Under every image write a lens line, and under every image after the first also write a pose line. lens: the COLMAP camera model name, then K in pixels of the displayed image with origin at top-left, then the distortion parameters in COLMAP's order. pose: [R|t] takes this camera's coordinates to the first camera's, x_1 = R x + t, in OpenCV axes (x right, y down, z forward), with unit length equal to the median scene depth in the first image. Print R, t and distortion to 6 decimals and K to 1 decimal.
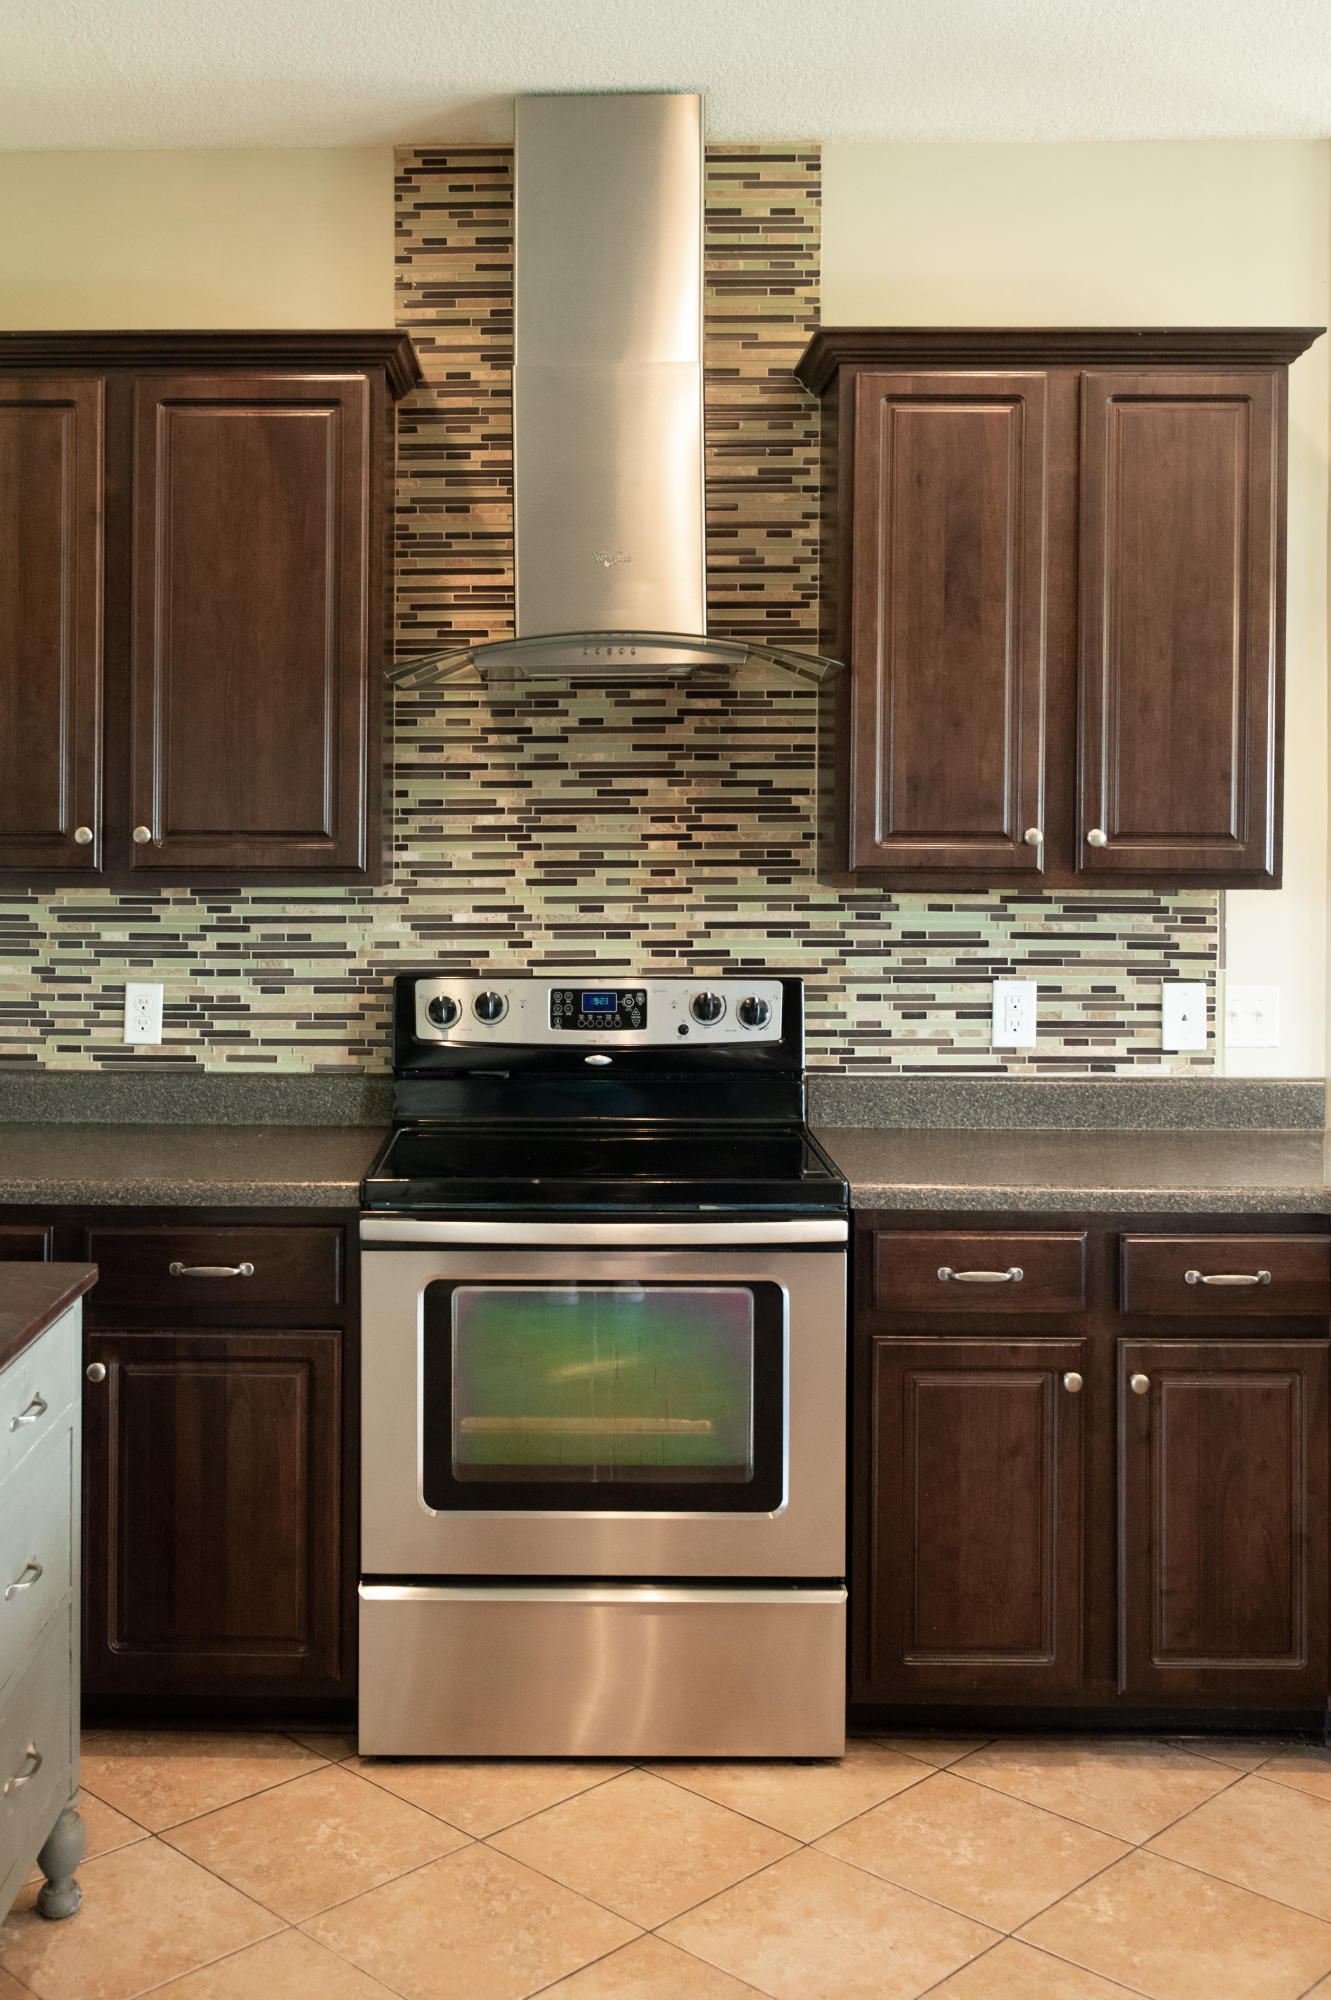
lens RADIAL K [[1924.2, 0, 537.5], [0, 1924.2, 859.7], [0, 0, 1]] dist [-0.009022, 0.000000]
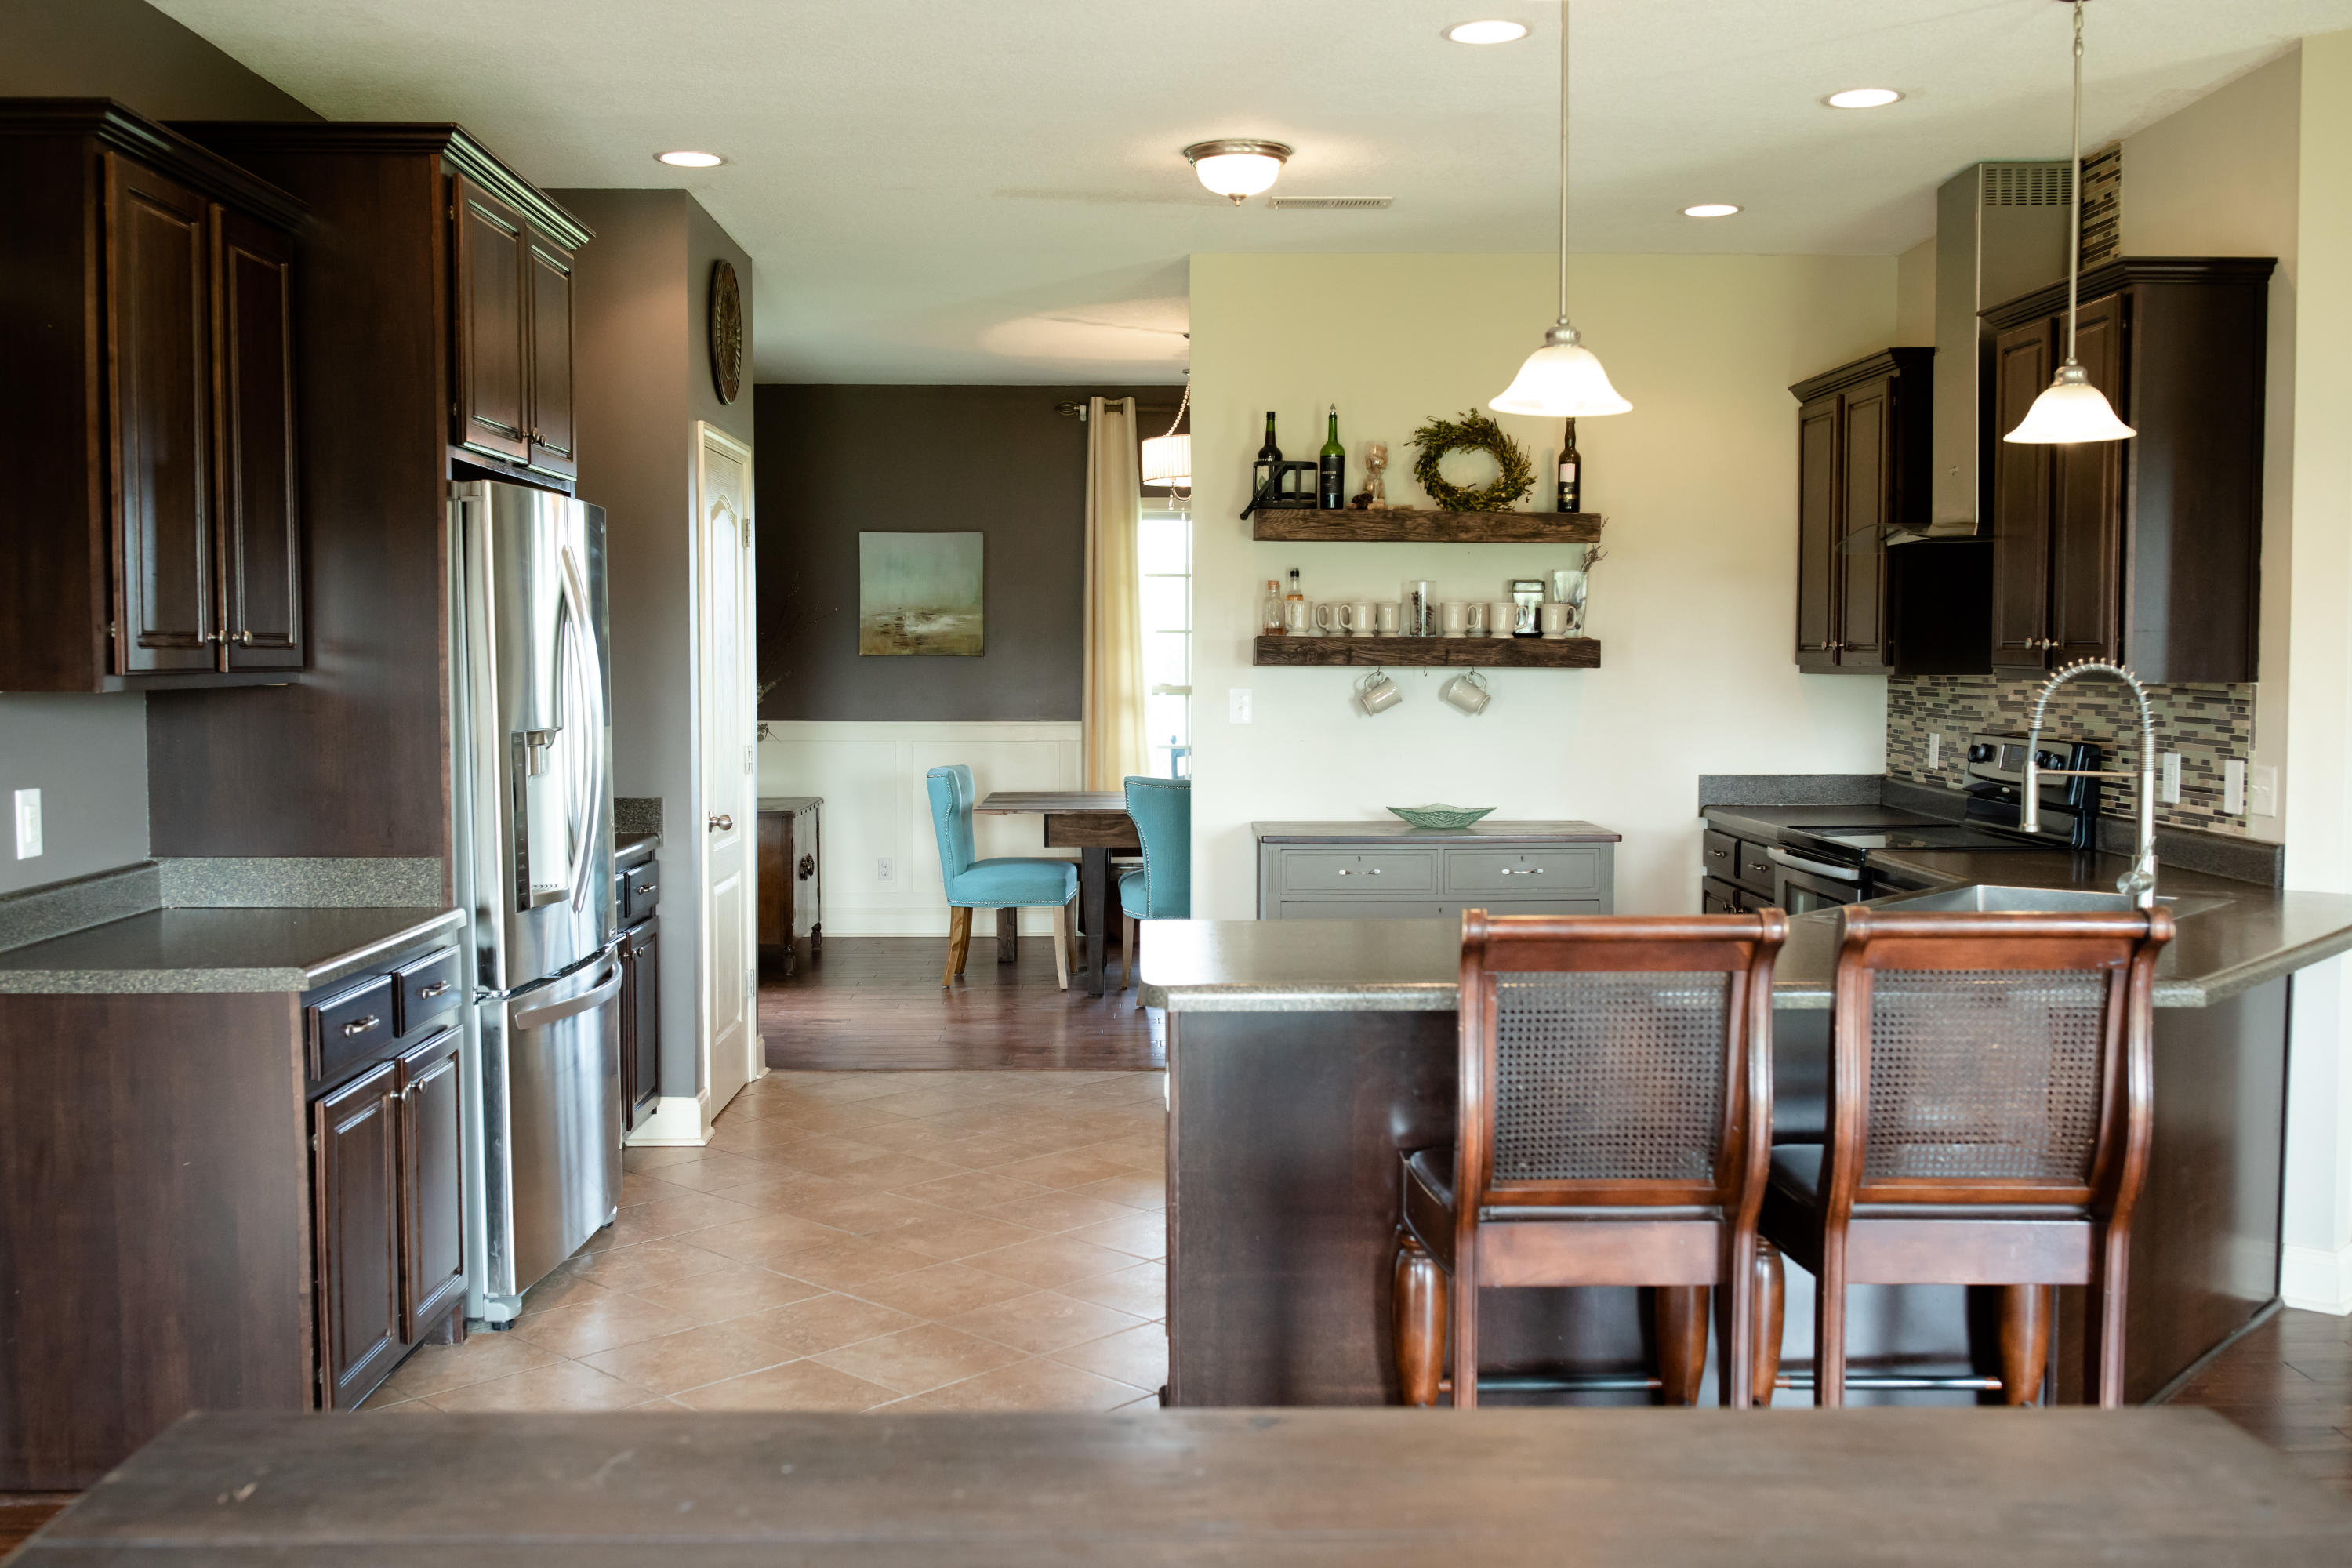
lens RADIAL K [[2262.9, 0, 1154.2], [0, 2262.9, 795.0], [0, 0, 1]] dist [-0.009022, 0.000000]
pose [[0.037729, 0.061348, -0.997403, 1.764025], [-0.003534, 0.998116, 0.061258, -0.000391], [0.999282, 0.001213, 0.037875, 0.245308]]
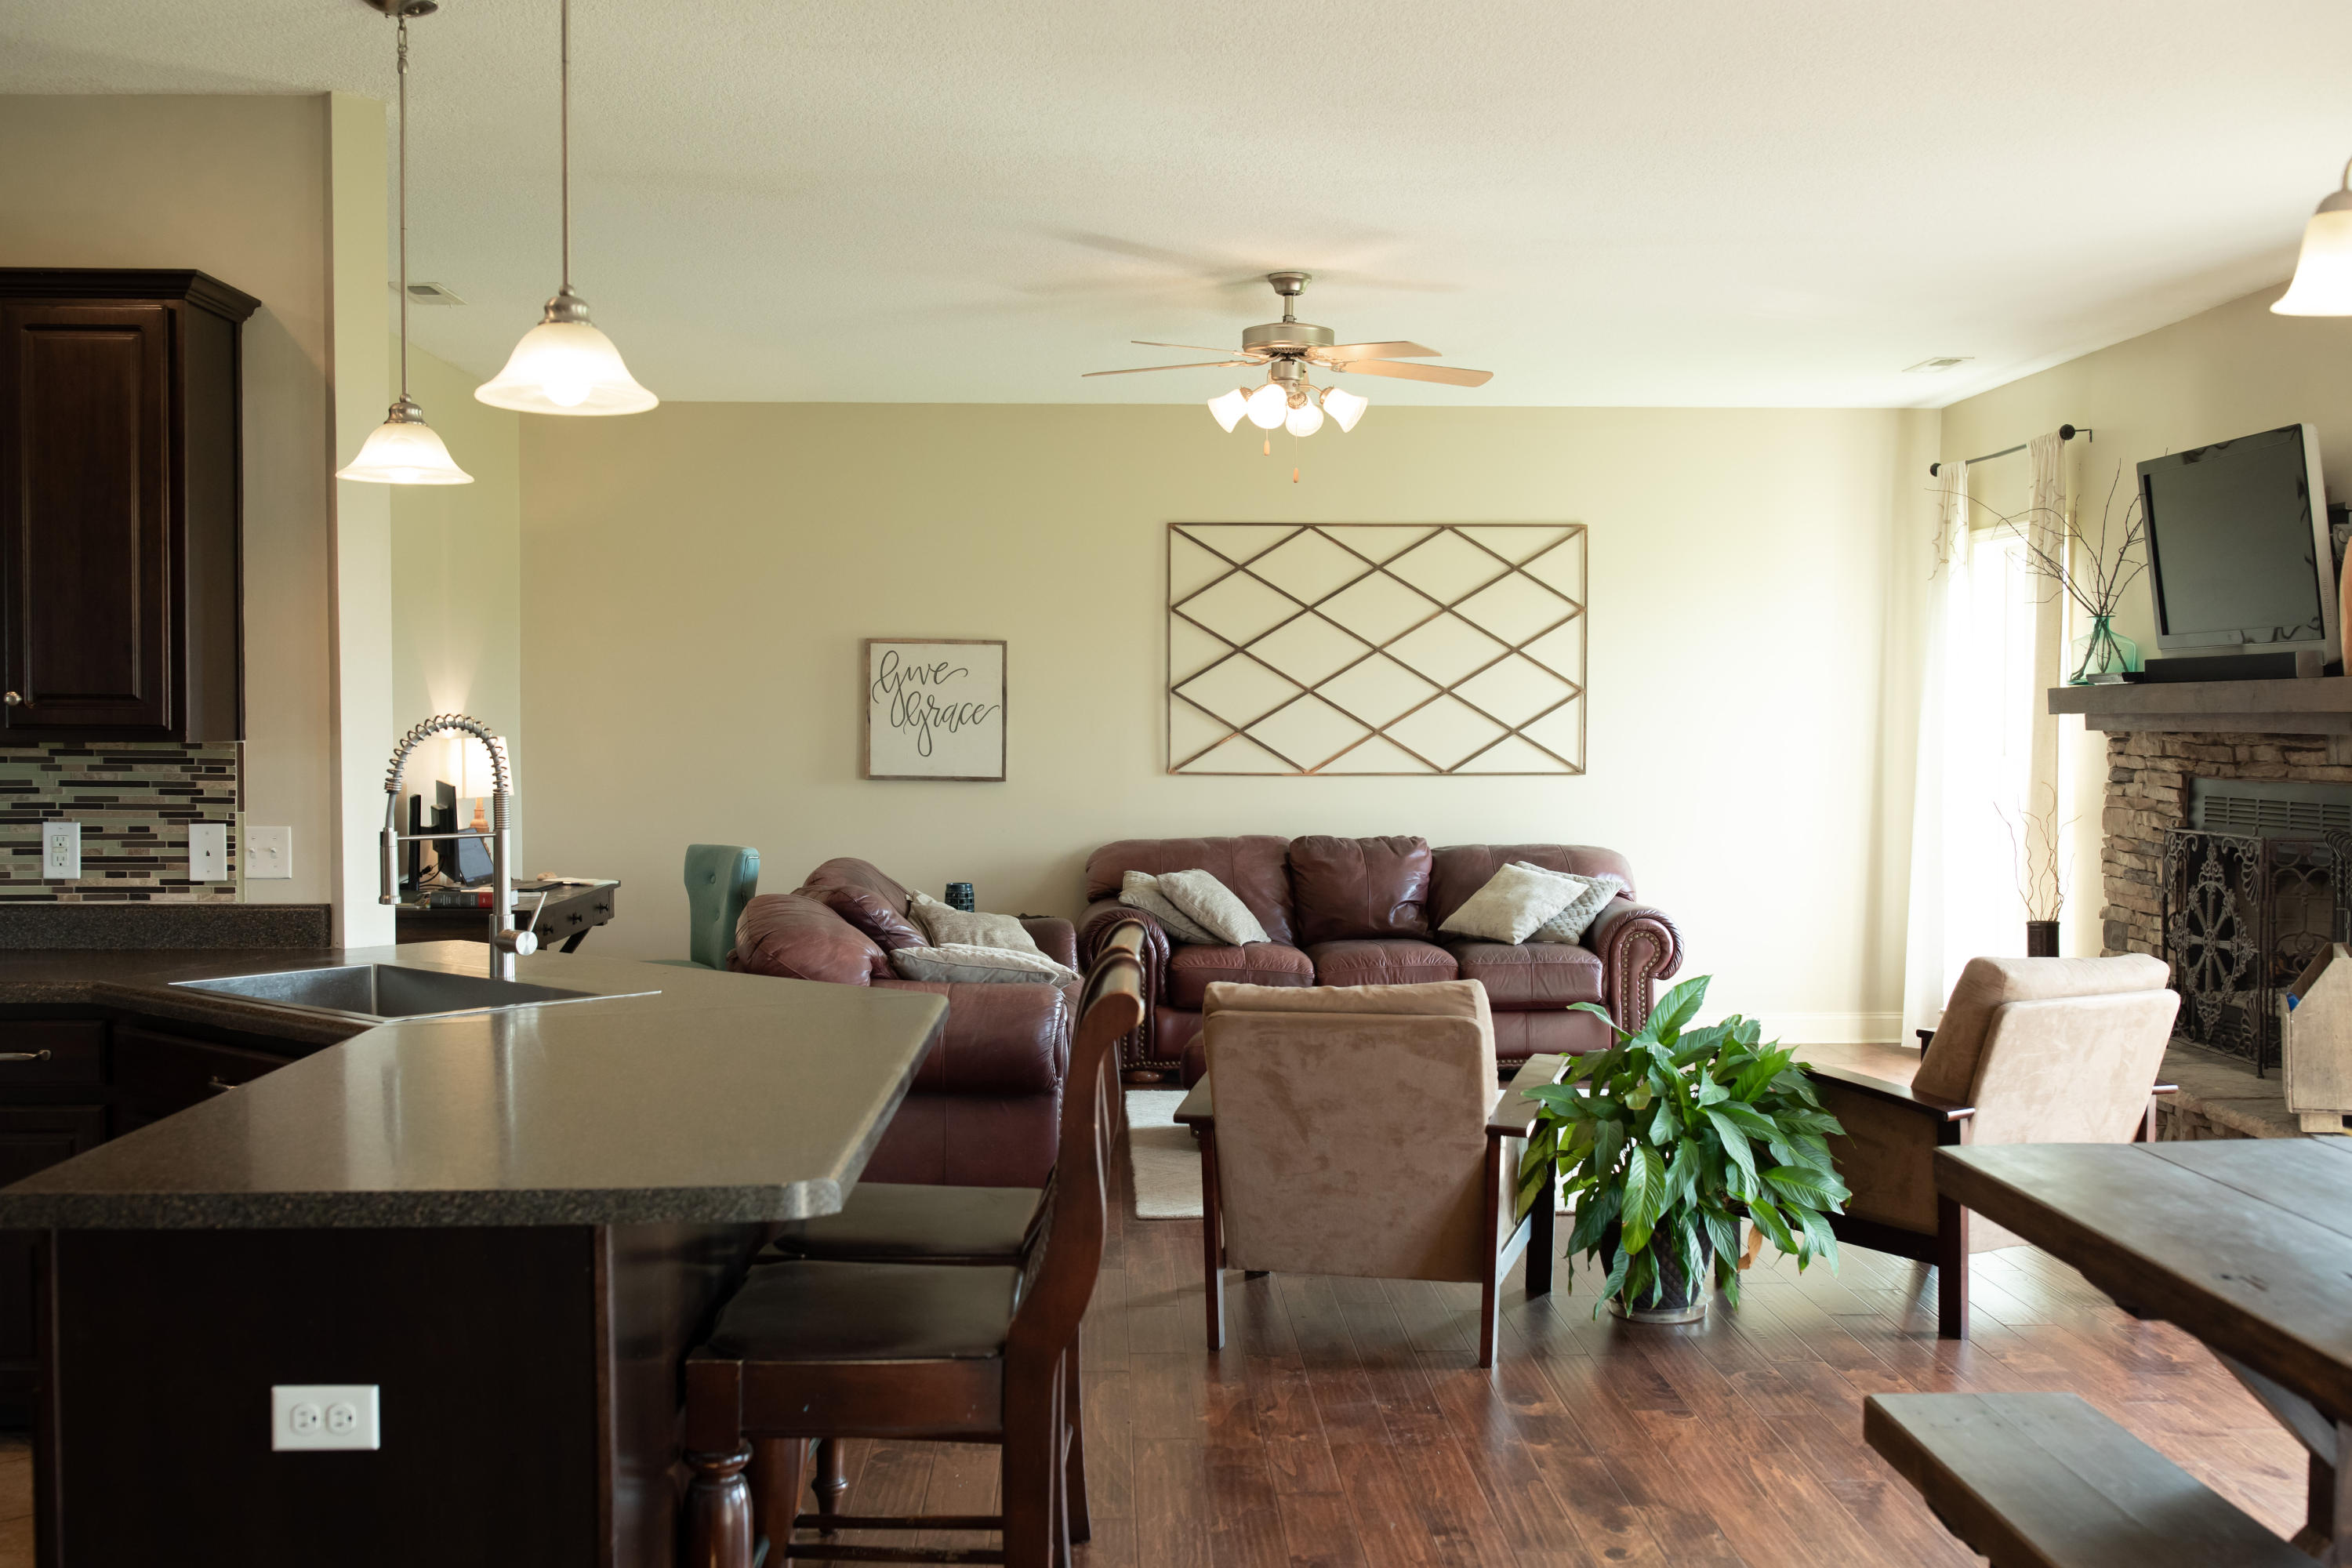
lens RADIAL K [[2262.9, 0, 1178.8], [0, 2262.9, 802.8], [0, 0, 1]] dist [-0.009022, 0.000000]
pose [[0.998382, -0.002037, 0.056827, 0.845183], [0.000114, 0.999428, 0.033828, 0.005195], [-0.056863, -0.033767, 0.997811, -0.400919]]
